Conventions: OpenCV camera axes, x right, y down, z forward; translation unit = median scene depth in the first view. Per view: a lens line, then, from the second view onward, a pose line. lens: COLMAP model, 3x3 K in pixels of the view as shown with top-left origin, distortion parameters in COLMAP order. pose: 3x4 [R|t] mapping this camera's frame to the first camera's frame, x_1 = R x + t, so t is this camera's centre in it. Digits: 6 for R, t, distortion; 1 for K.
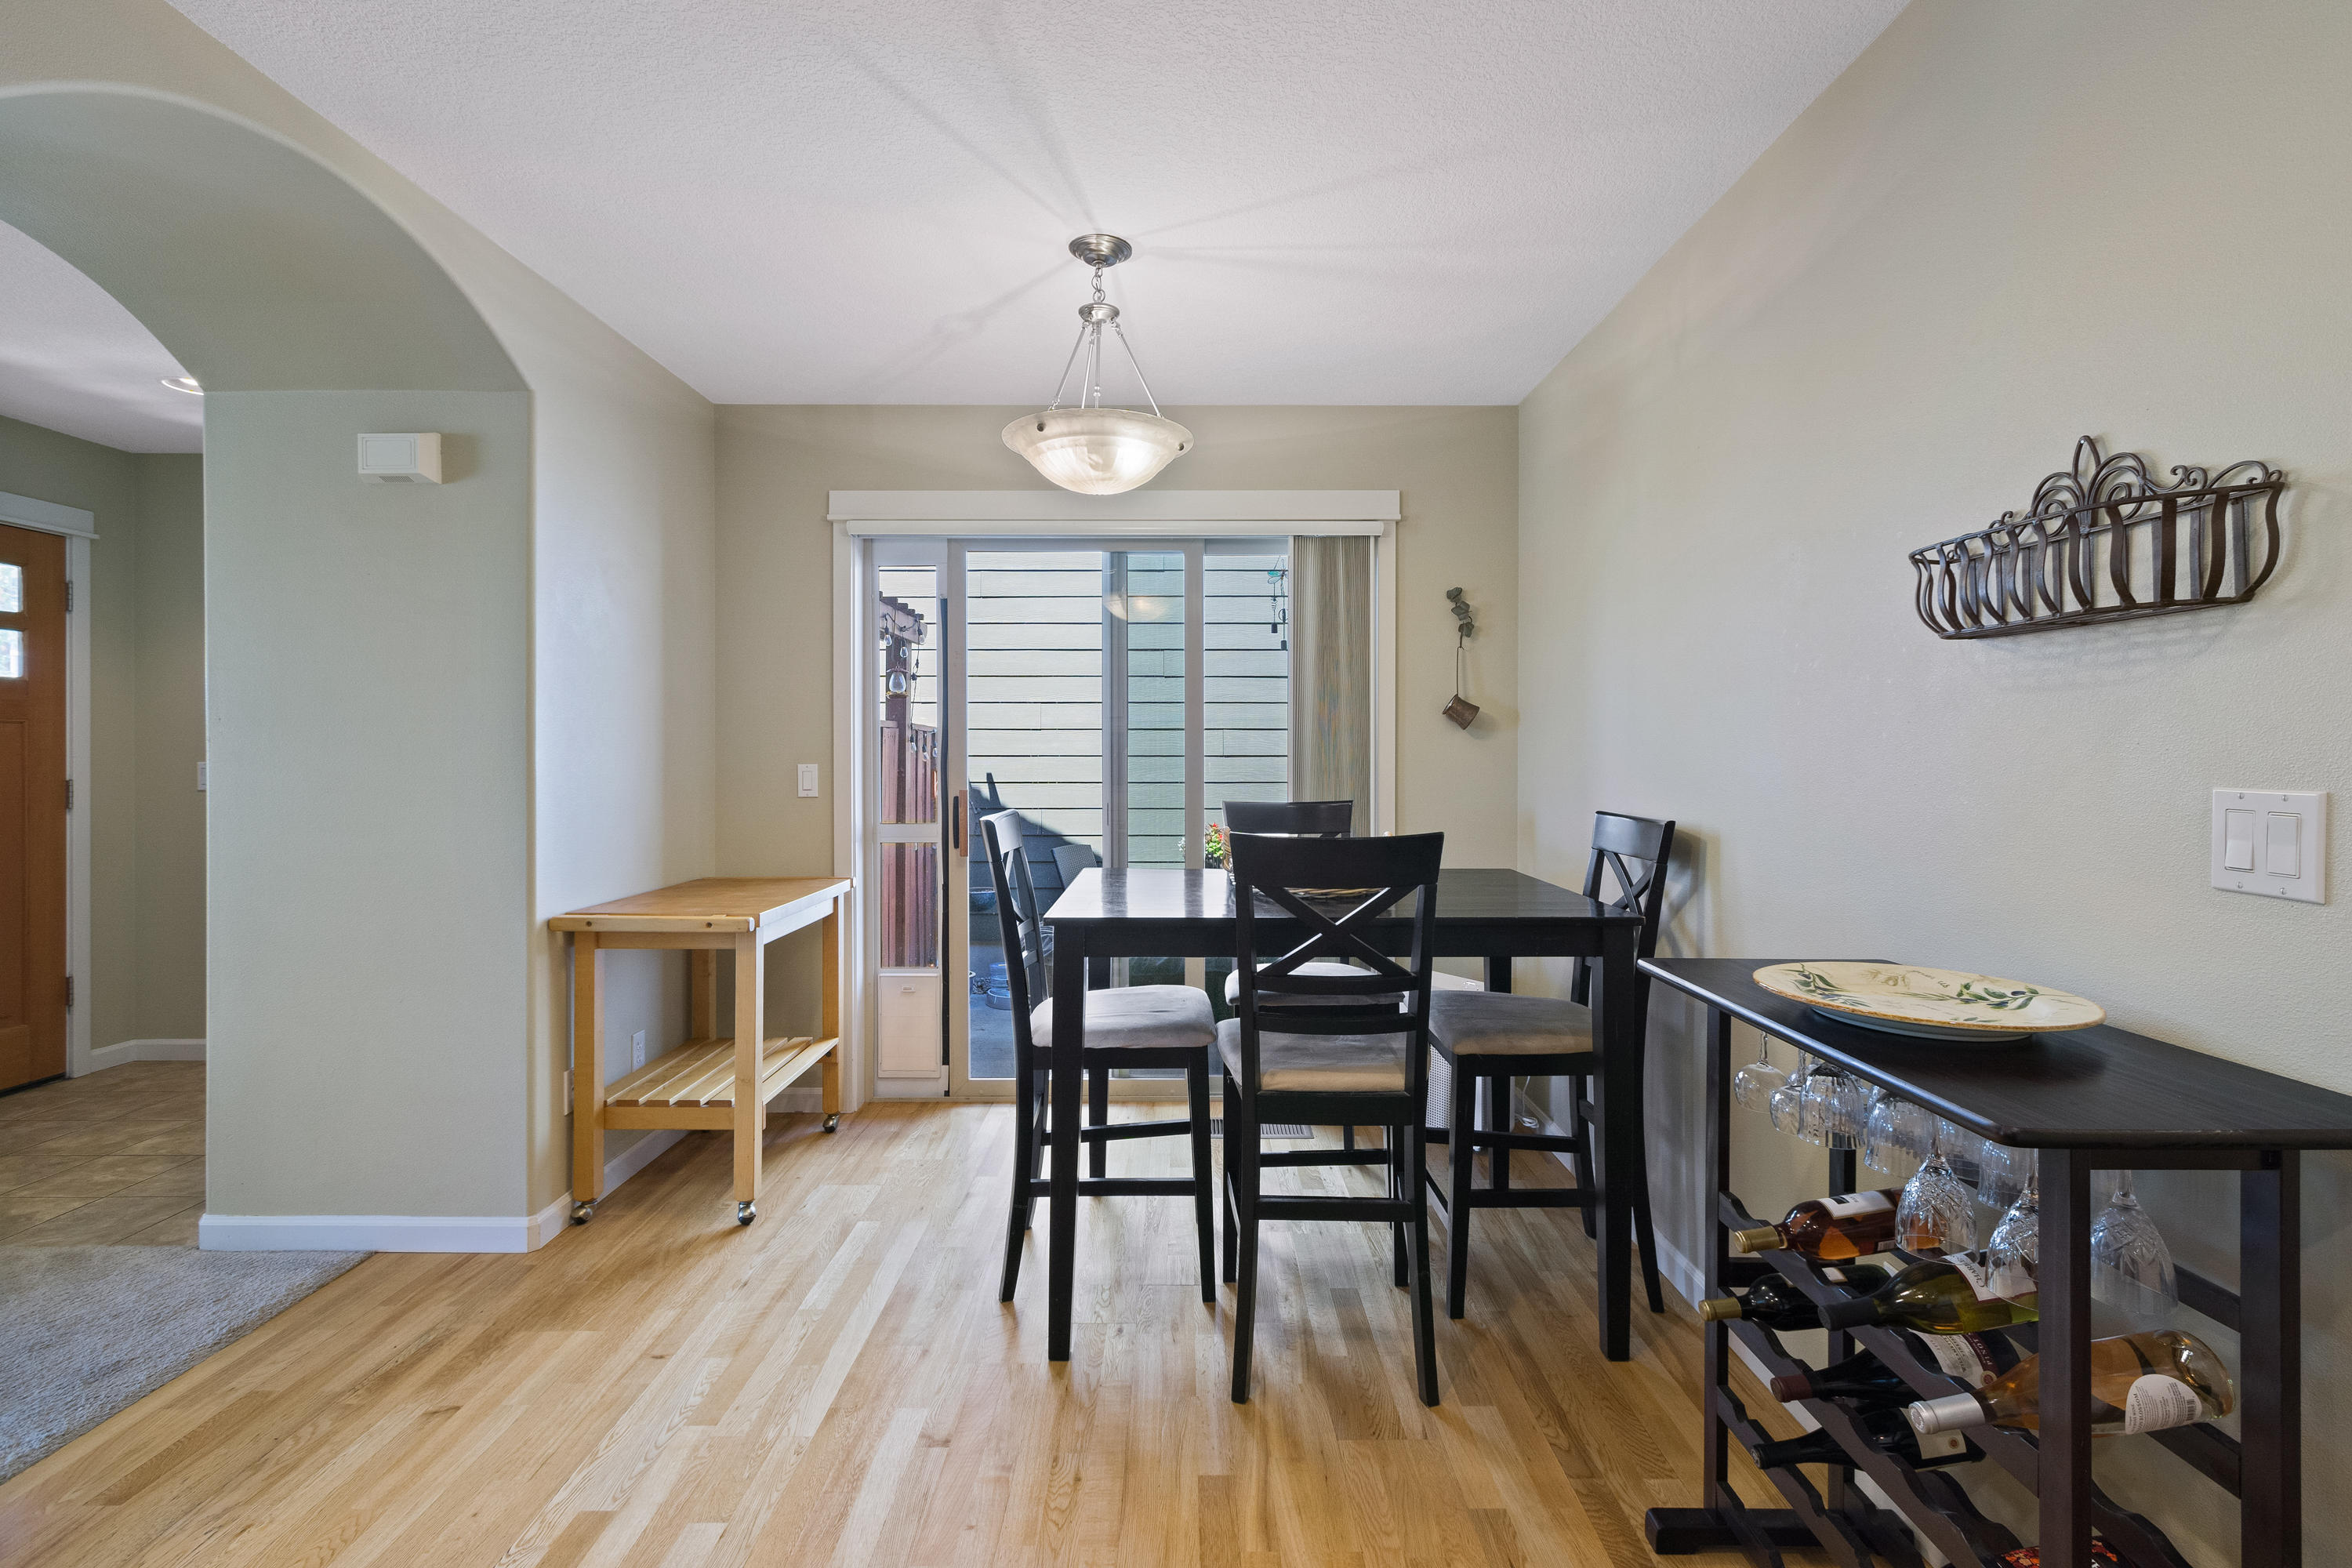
lens RADIAL K [[1055.6, 0, 1186.5], [0, 1055.6, 749.7], [0, 0, 1]] dist [0.000597, -0.000447]
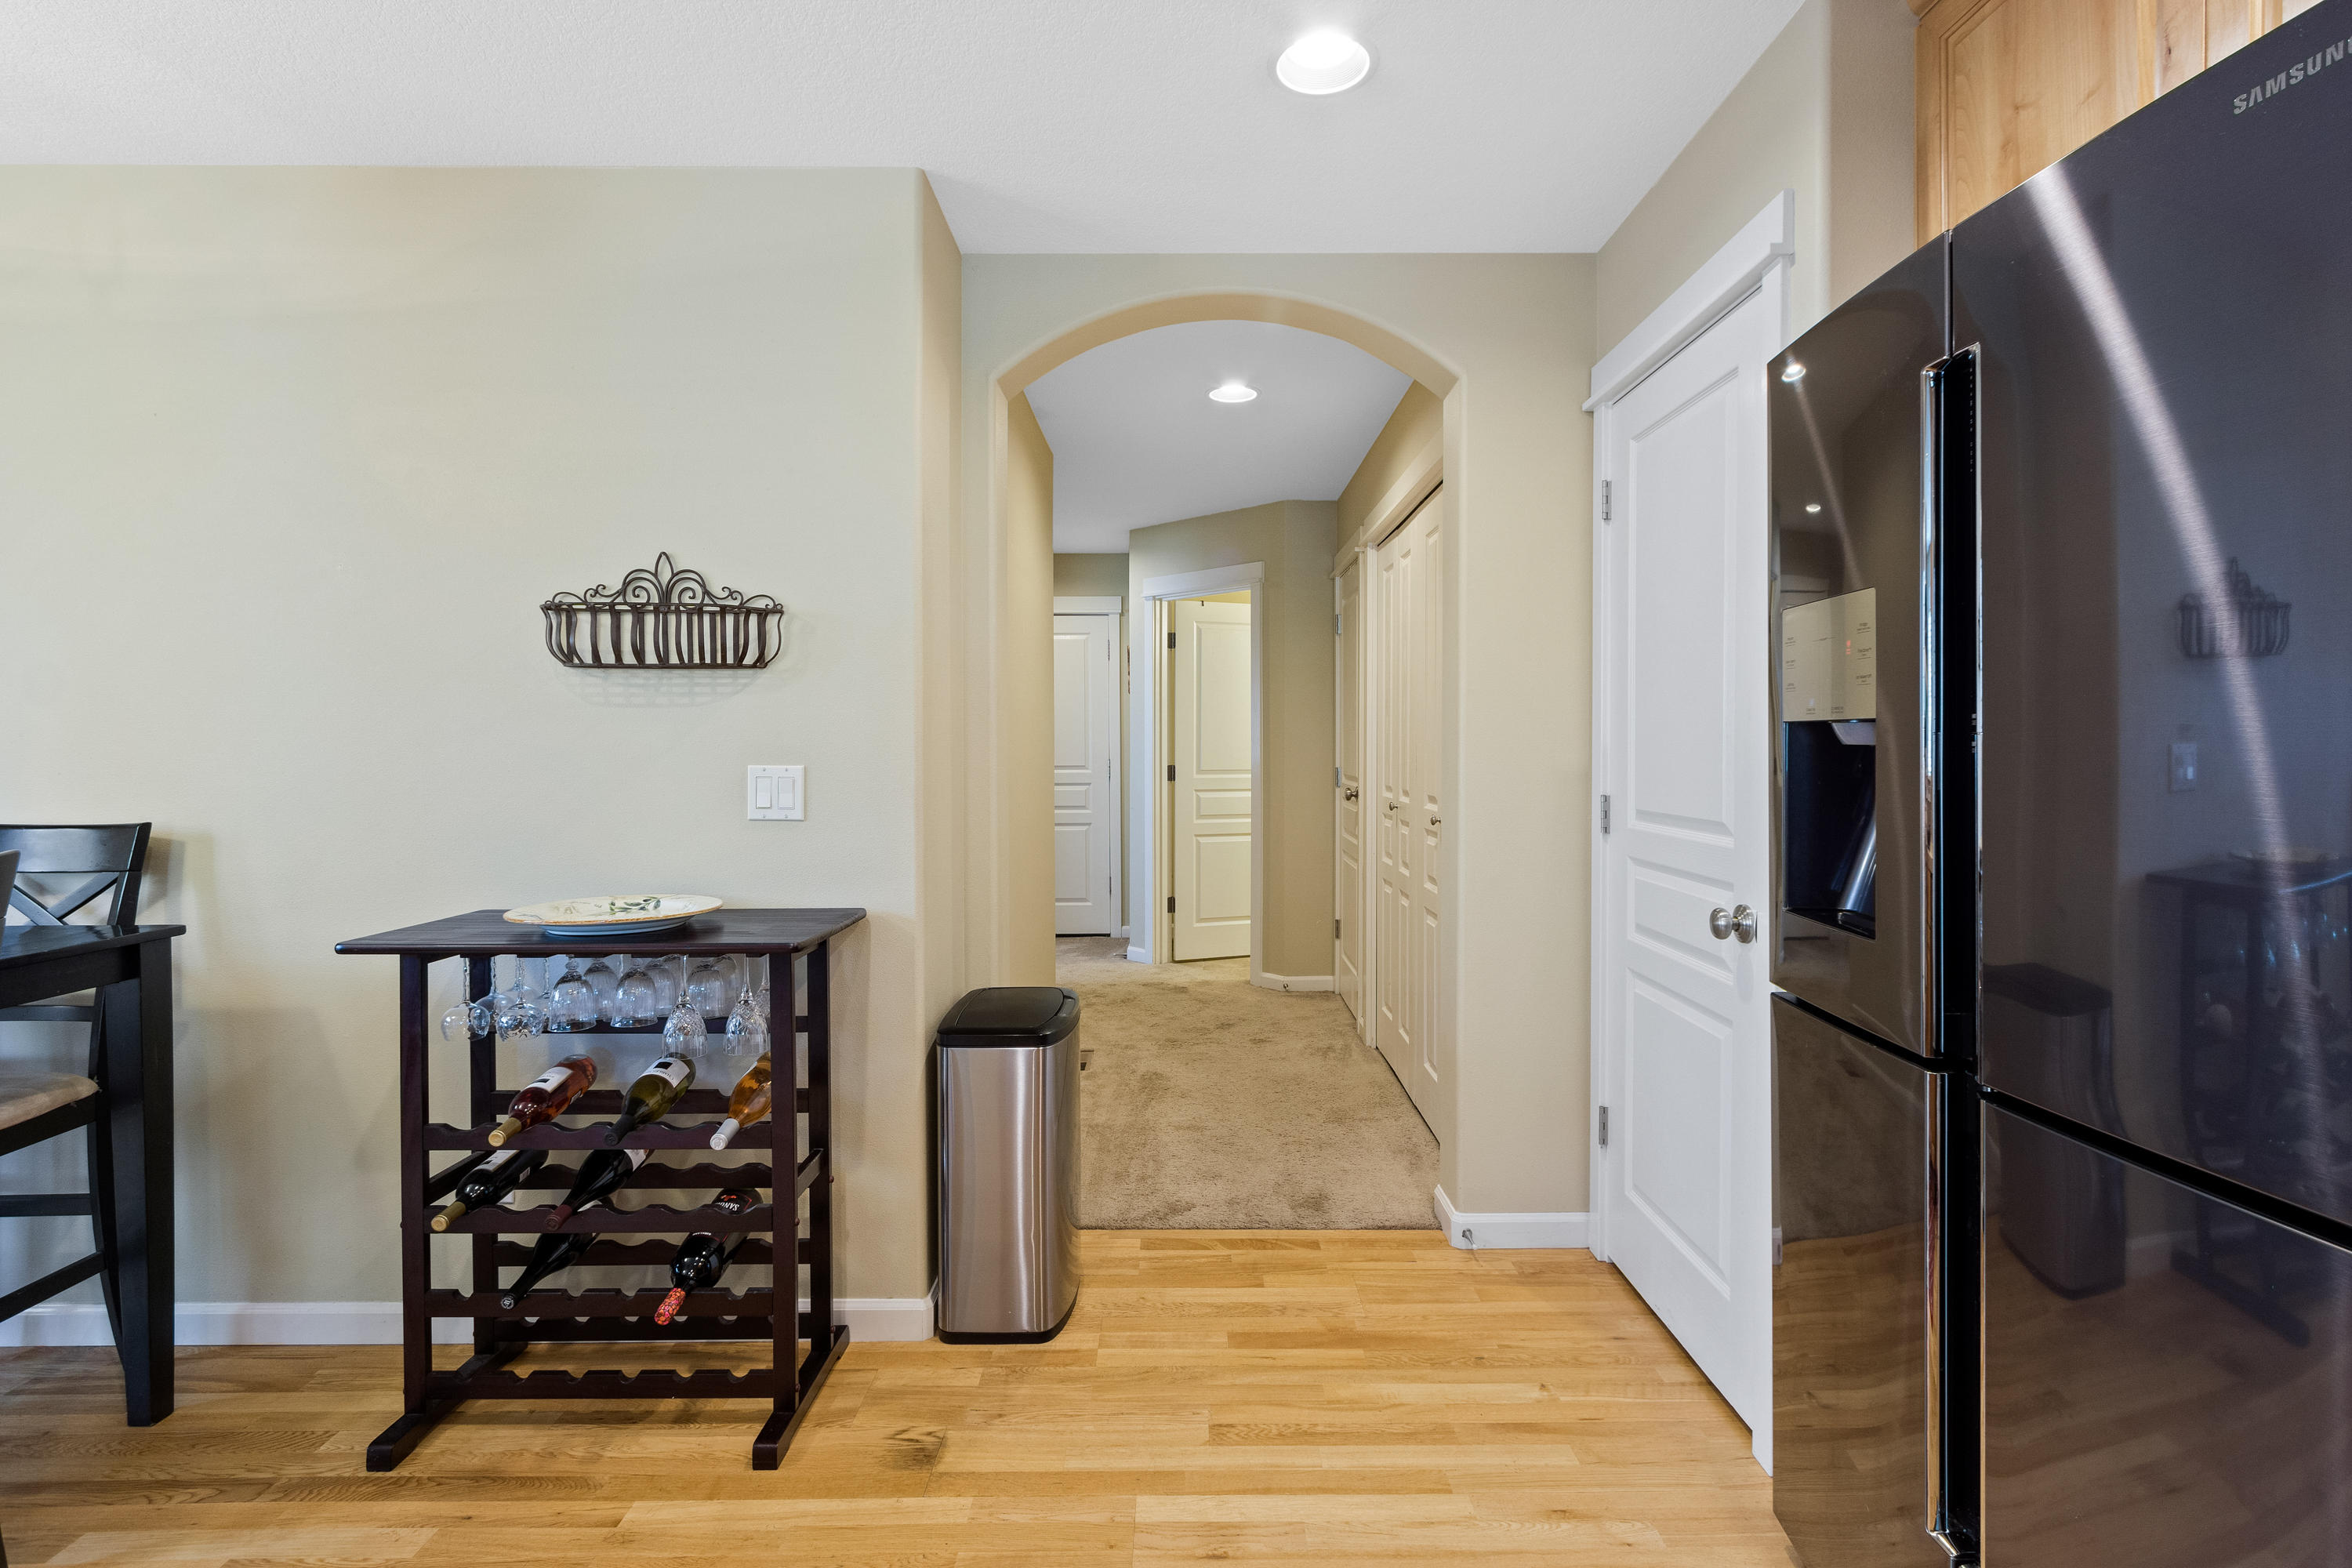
lens RADIAL K [[1108.1, 0, 1185.2], [0, 1108.1, 763.9], [0, 0, 1]] dist [0.004834, -0.000555]
pose [[-0.008321, -0.013595, 0.999873, -0.519483], [-0.000991, 0.999907, 0.013587, 0.002696], [-0.999965, -0.000878, -0.008334, 0.126907]]
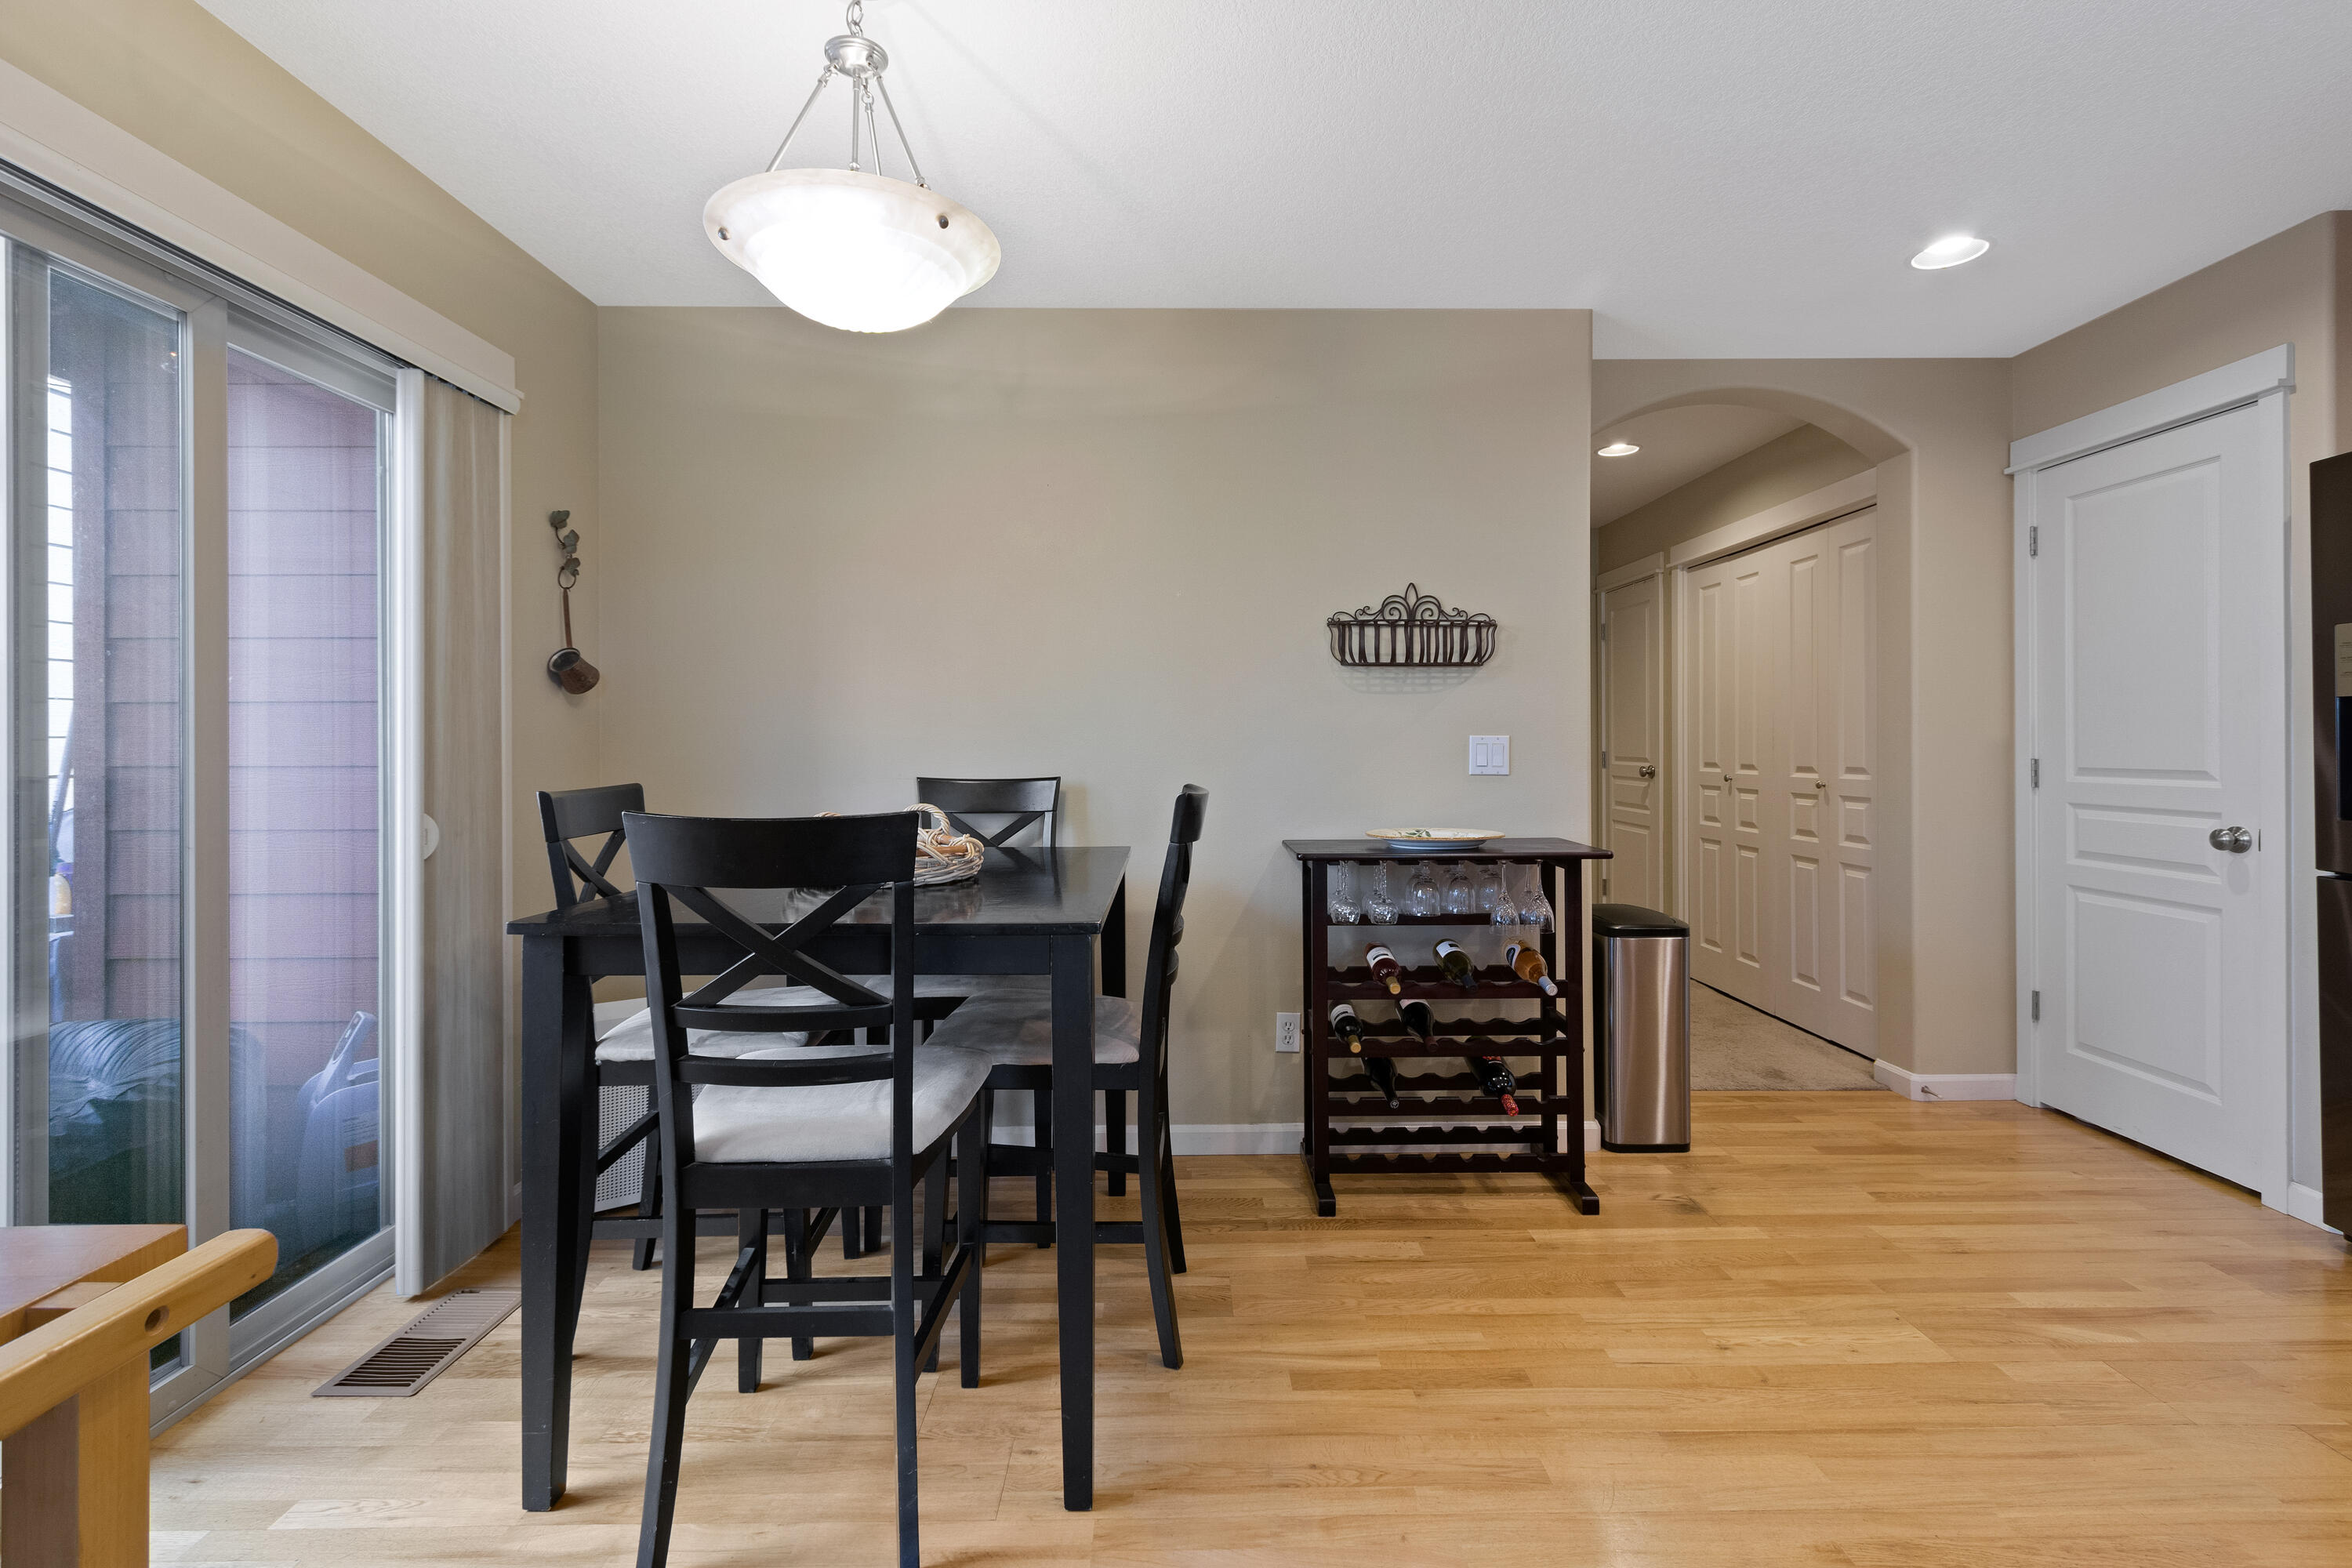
lens RADIAL K [[1055.6, 0, 1188.2], [0, 1055.6, 745.4], [0, 0, 1]] dist [0.000597, -0.000447]
pose [[-0.009776, 0.003346, 0.999947, -0.847360], [0.001297, 0.999994, -0.003334, 0.035248], [-0.999951, 0.001264, -0.009781, 0.900242]]
